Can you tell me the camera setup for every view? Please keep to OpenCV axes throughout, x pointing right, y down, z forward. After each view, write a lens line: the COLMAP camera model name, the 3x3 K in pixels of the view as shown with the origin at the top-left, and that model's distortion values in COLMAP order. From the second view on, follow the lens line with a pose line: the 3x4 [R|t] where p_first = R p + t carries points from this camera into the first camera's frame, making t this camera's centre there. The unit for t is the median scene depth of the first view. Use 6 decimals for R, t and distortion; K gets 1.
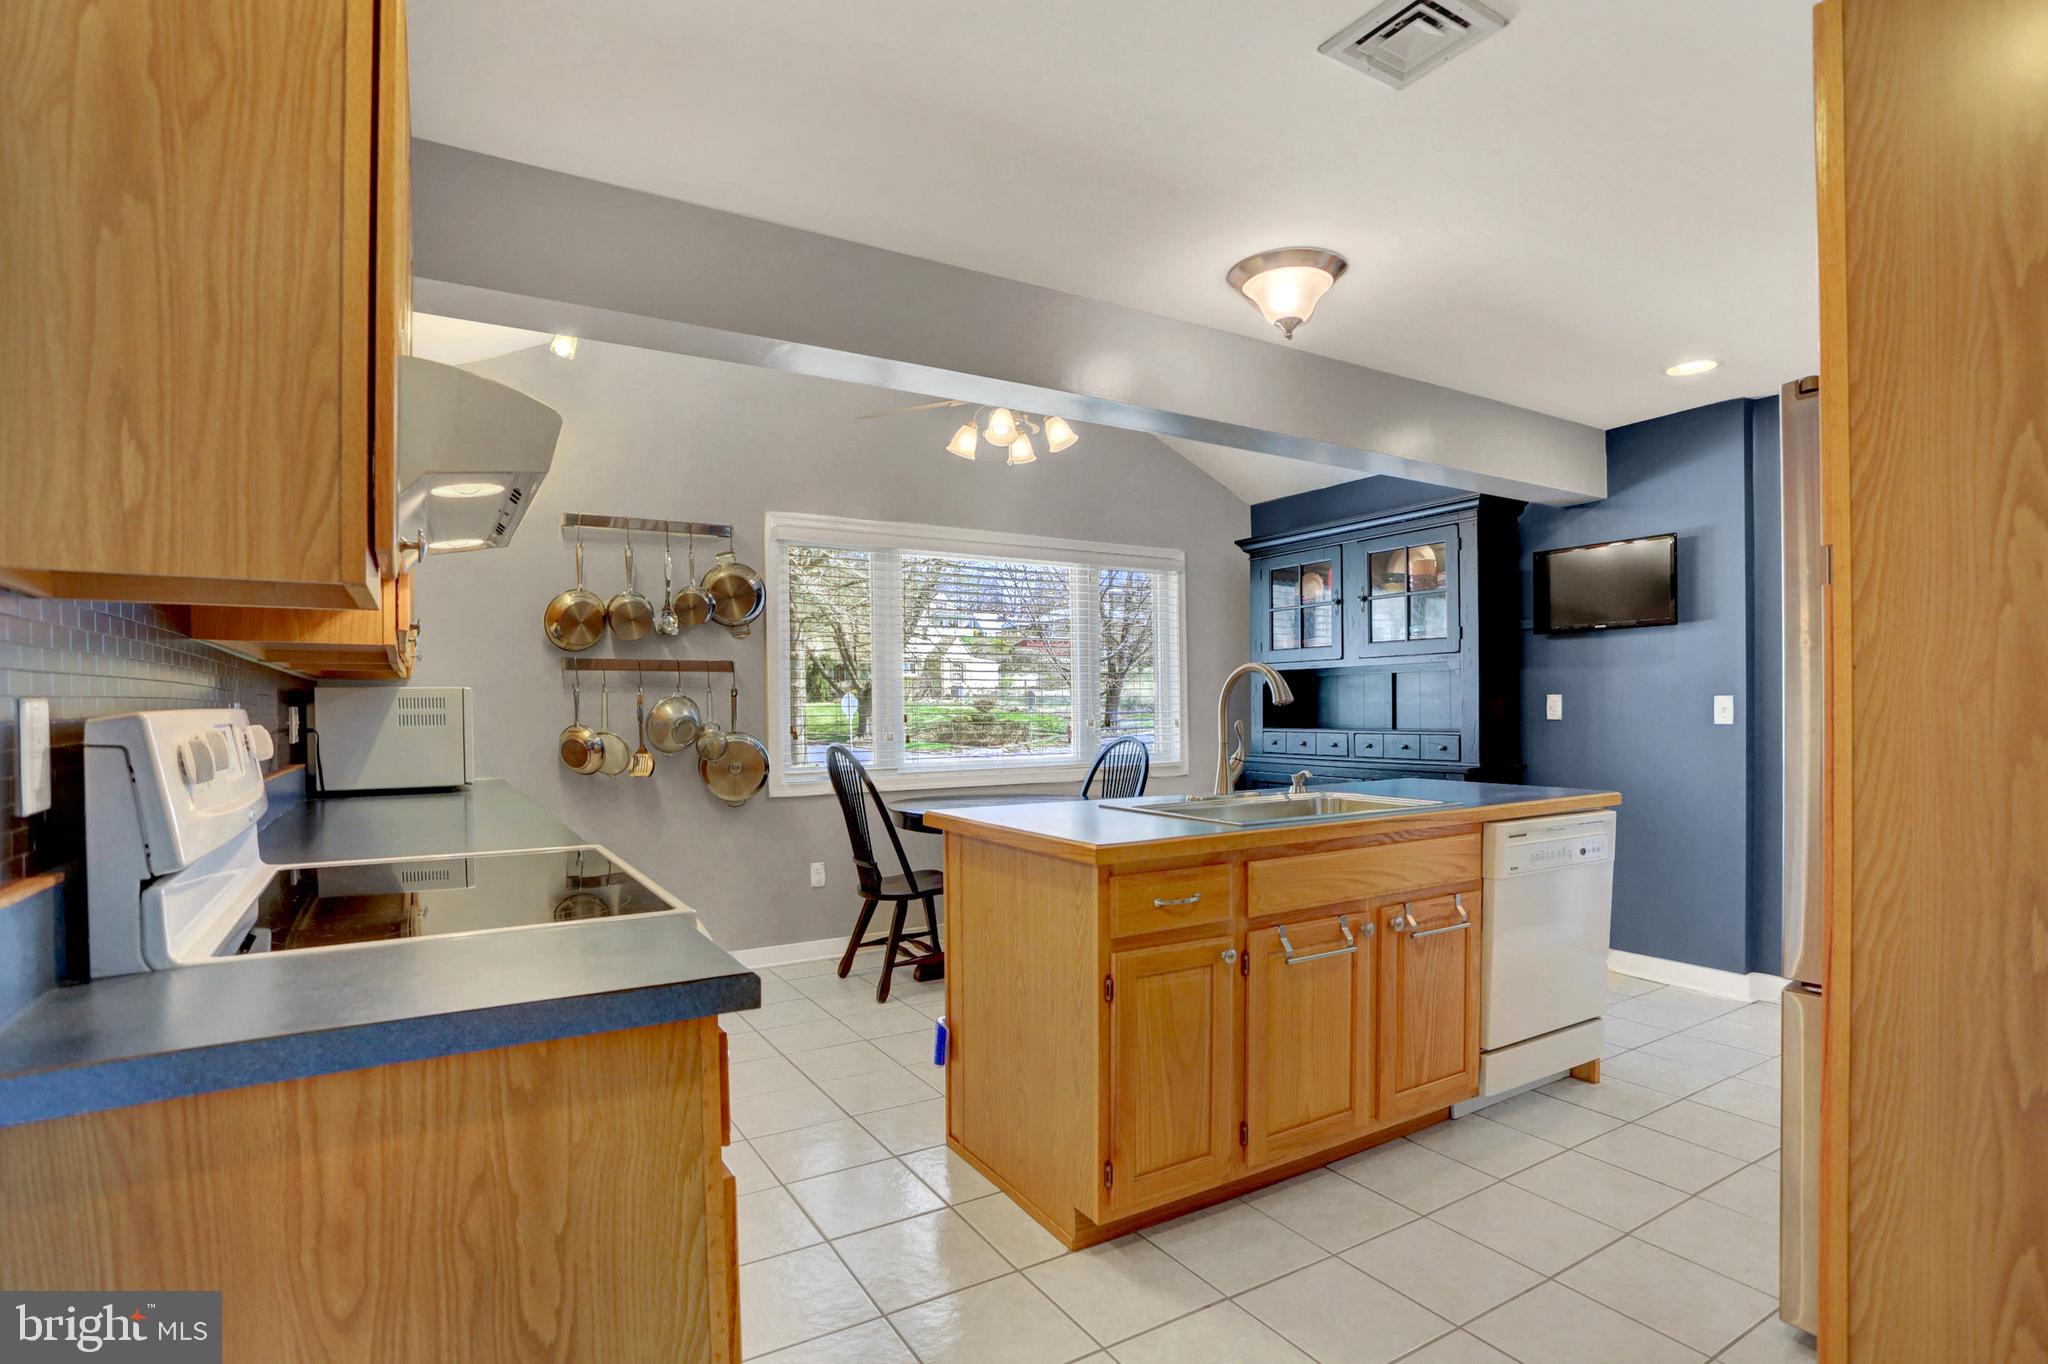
lens RADIAL K [[1011.3, 0, 1030.0], [0, 1011.3, 673.8], [0, 0, 1]] dist [-0.083229, 0.035871]
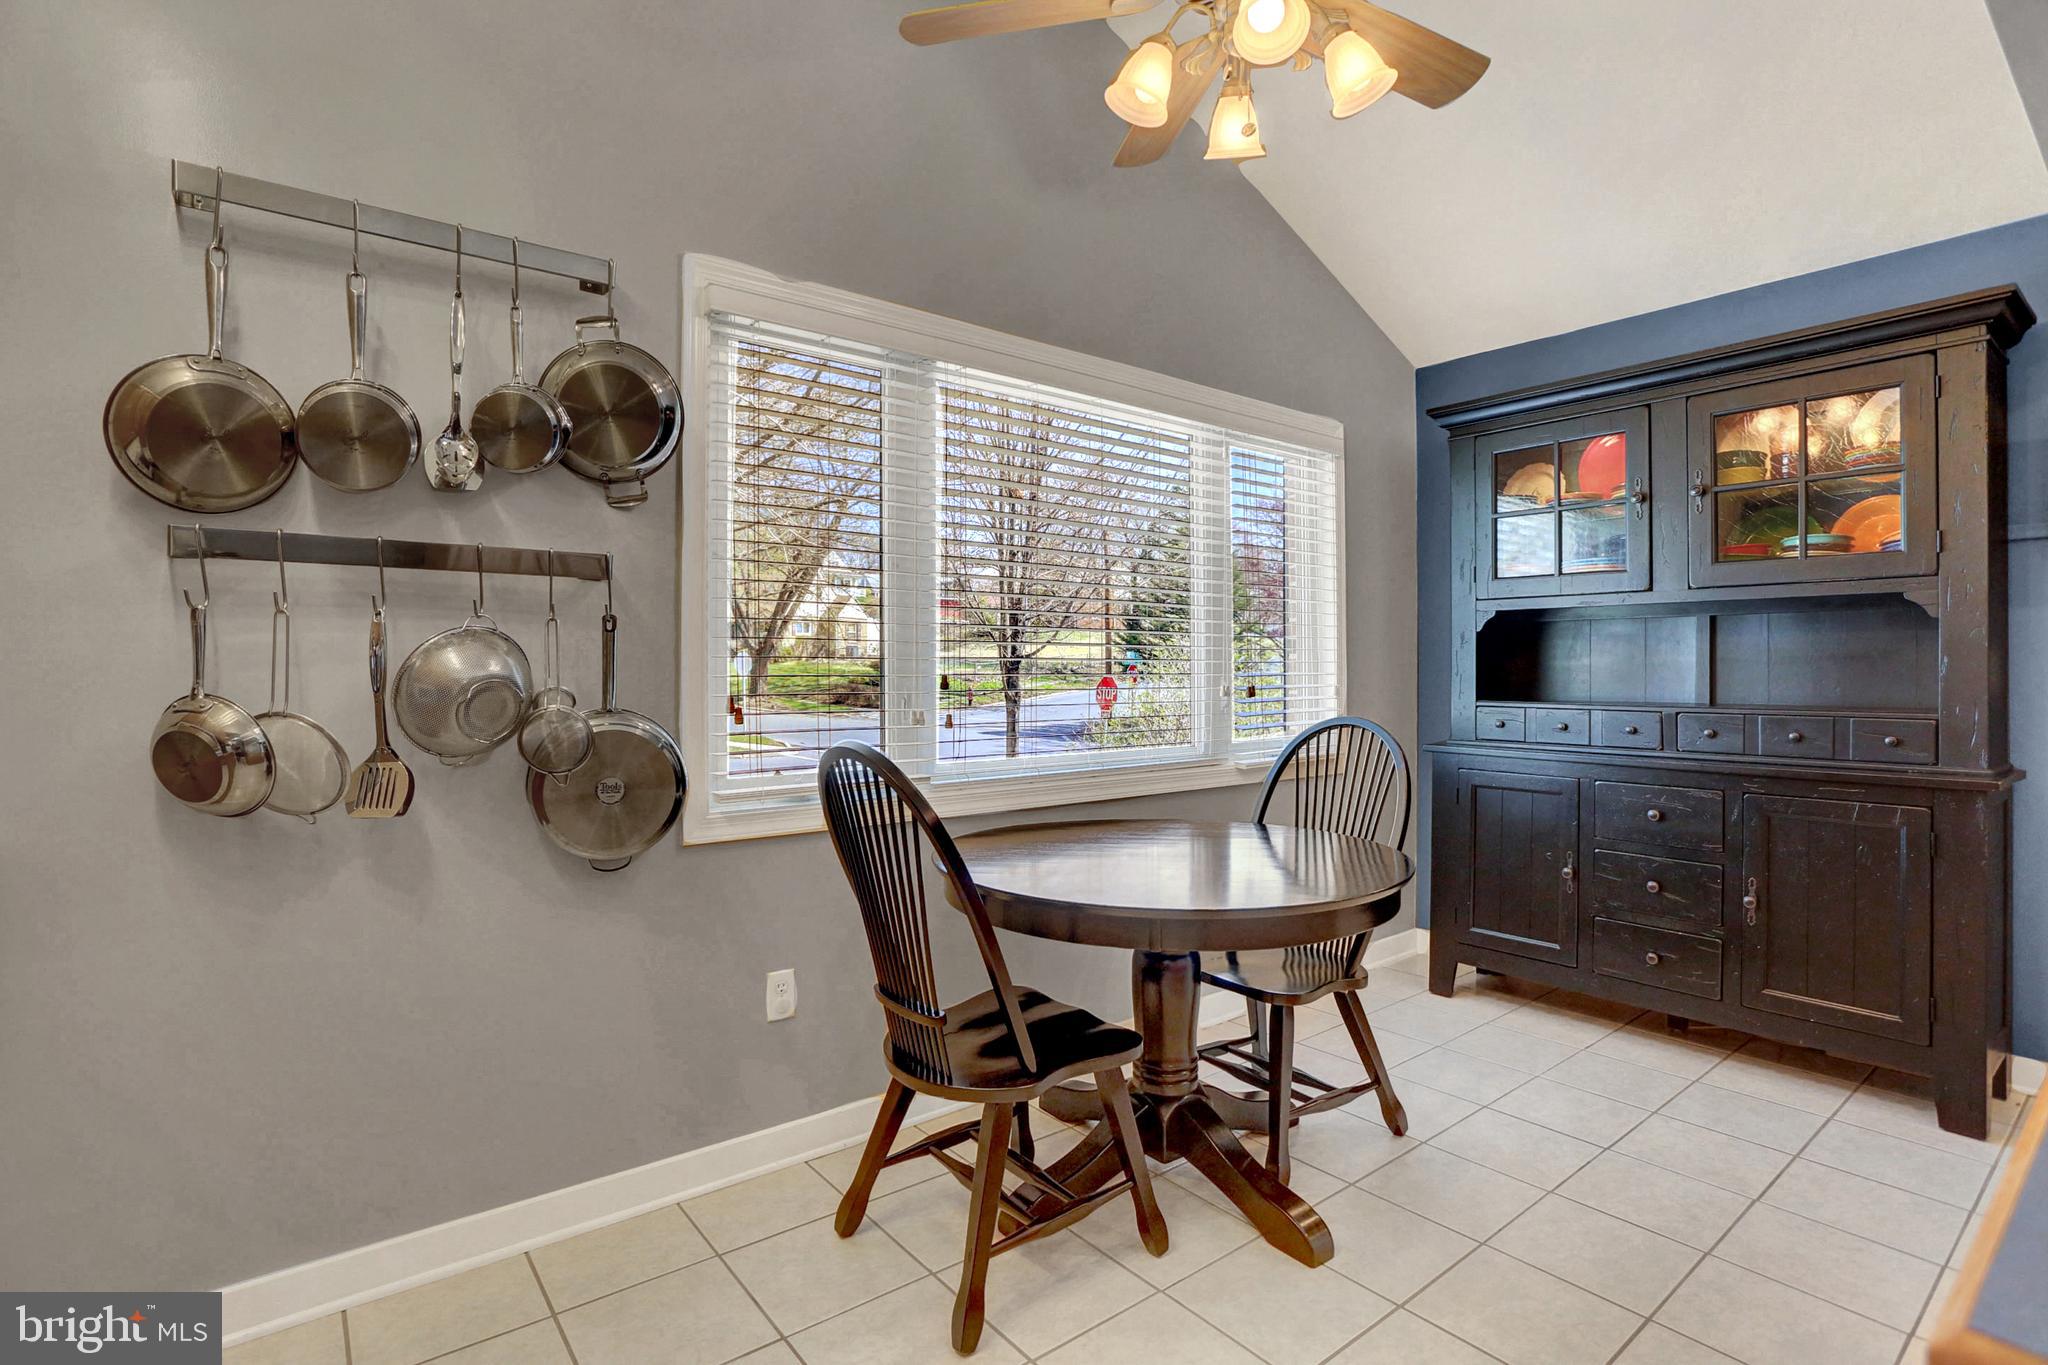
lens RADIAL K [[985.5, 0, 1014.8], [0, 985.5, 660.9], [0, 0, 1]] dist [-0.054489, -0.000003]
pose [[0.994690, 0.011378, 0.102288, -0.156426], [-0.013790, 0.999643, 0.022896, 0.023131], [-0.101991, -0.024185, 0.994491, 0.537790]]
